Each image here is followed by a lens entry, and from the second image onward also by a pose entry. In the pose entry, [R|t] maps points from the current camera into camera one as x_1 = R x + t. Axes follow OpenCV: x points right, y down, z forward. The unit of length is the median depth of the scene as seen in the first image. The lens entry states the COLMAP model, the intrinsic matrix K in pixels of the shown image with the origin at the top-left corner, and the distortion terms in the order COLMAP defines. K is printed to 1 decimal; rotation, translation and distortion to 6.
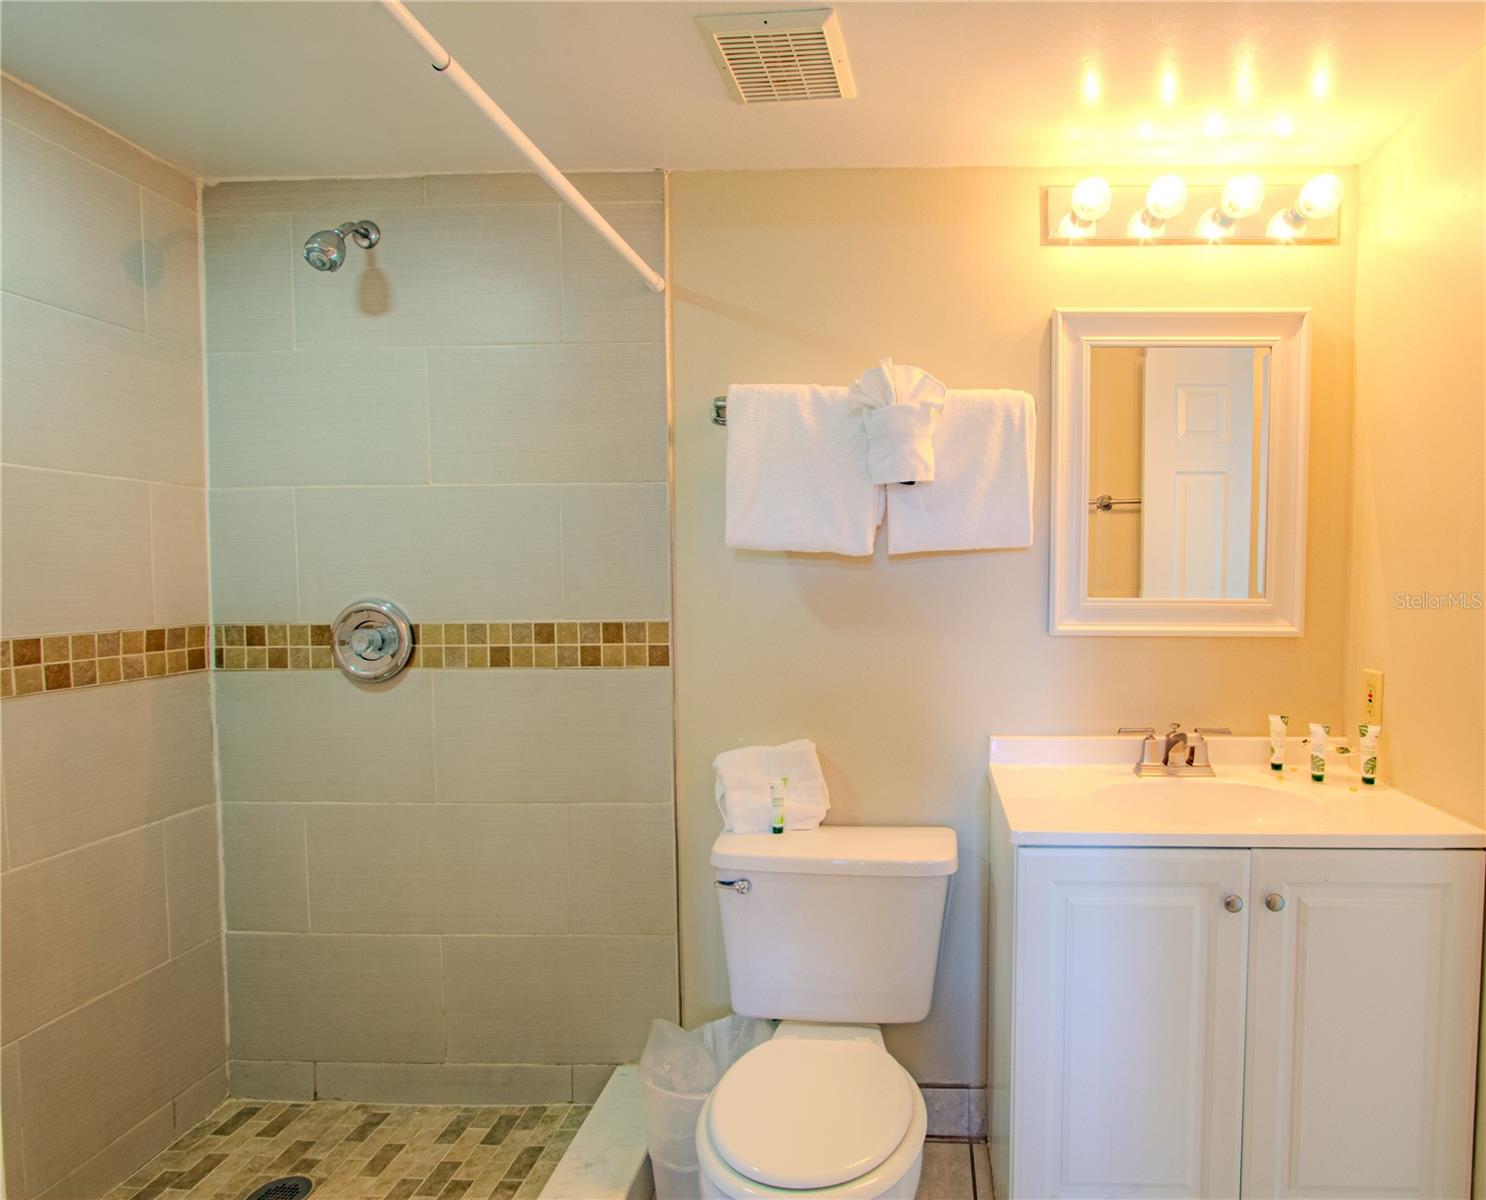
lens RADIAL K [[1112.8, 0, 744.5], [0, 1112.8, 572.5], [0, 0, 1]] dist [0.030289, 0.003028]
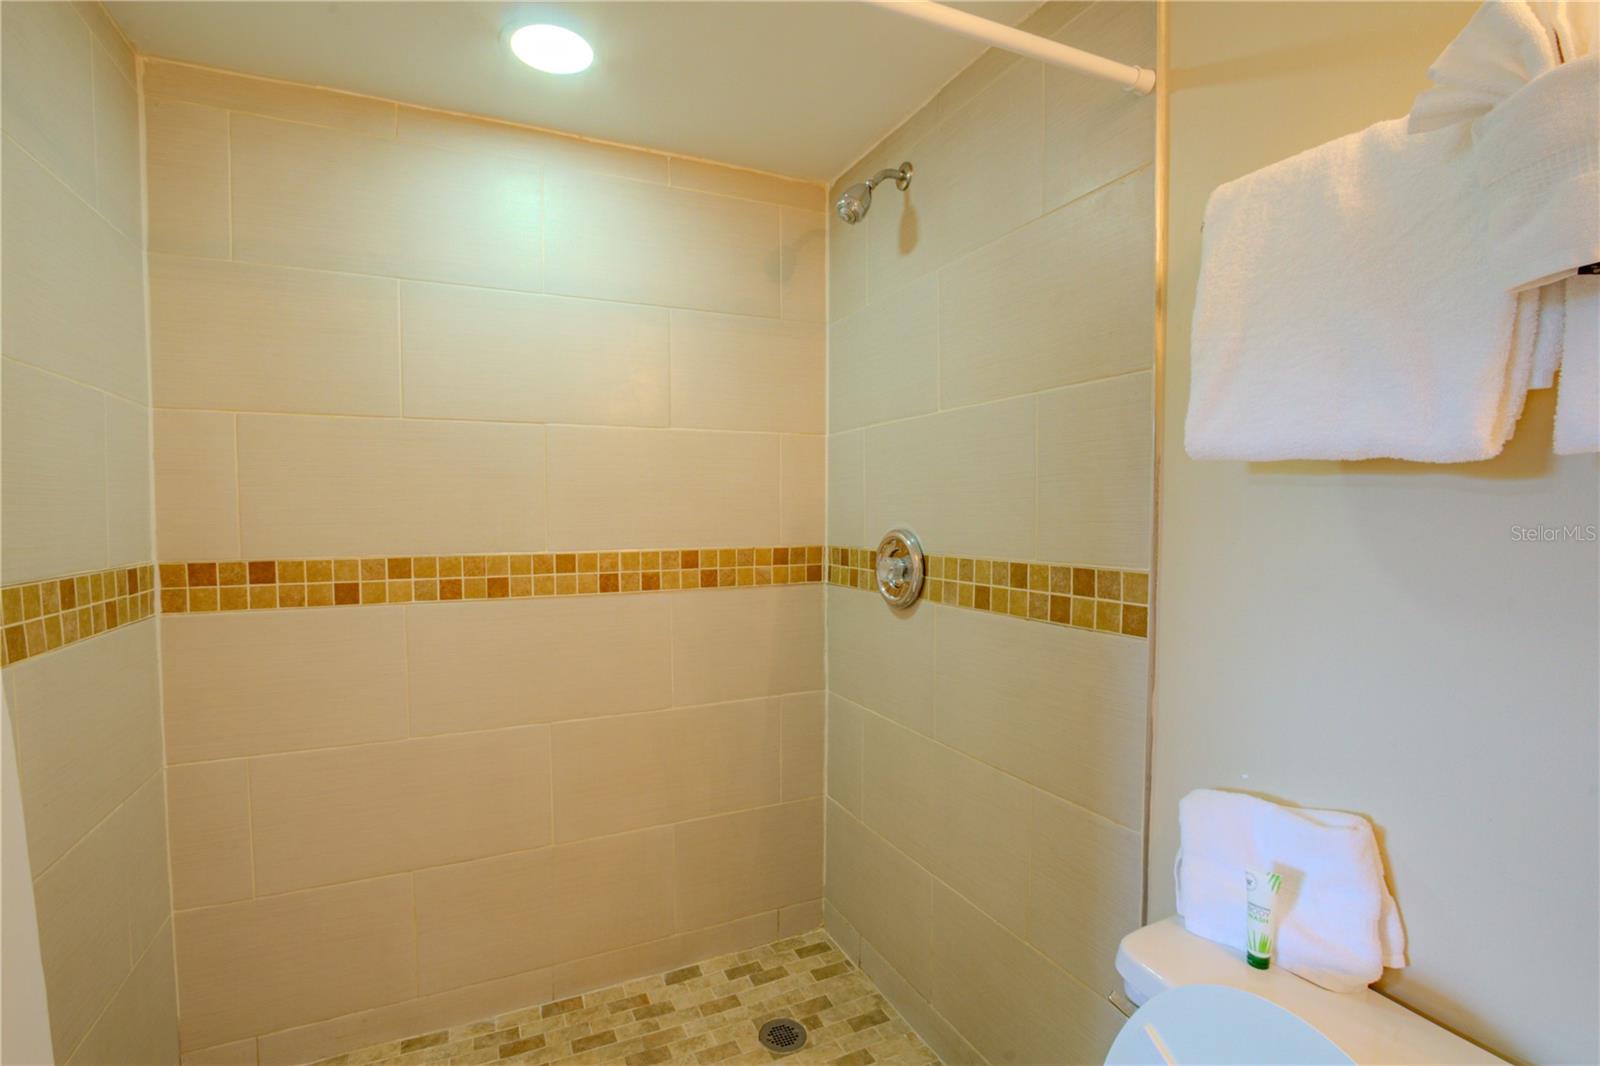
lens RADIAL K [[731.8, 0, 800.0], [0, 731.8, 533.0], [0, 0, 1]] dist [-0.012697, -0.000006]
pose [[0.501267, 0.031152, -0.864732, 0.211352], [0.001909, 0.999309, 0.037108, 0.002230], [0.865290, -0.020252, 0.500862, 0.587132]]
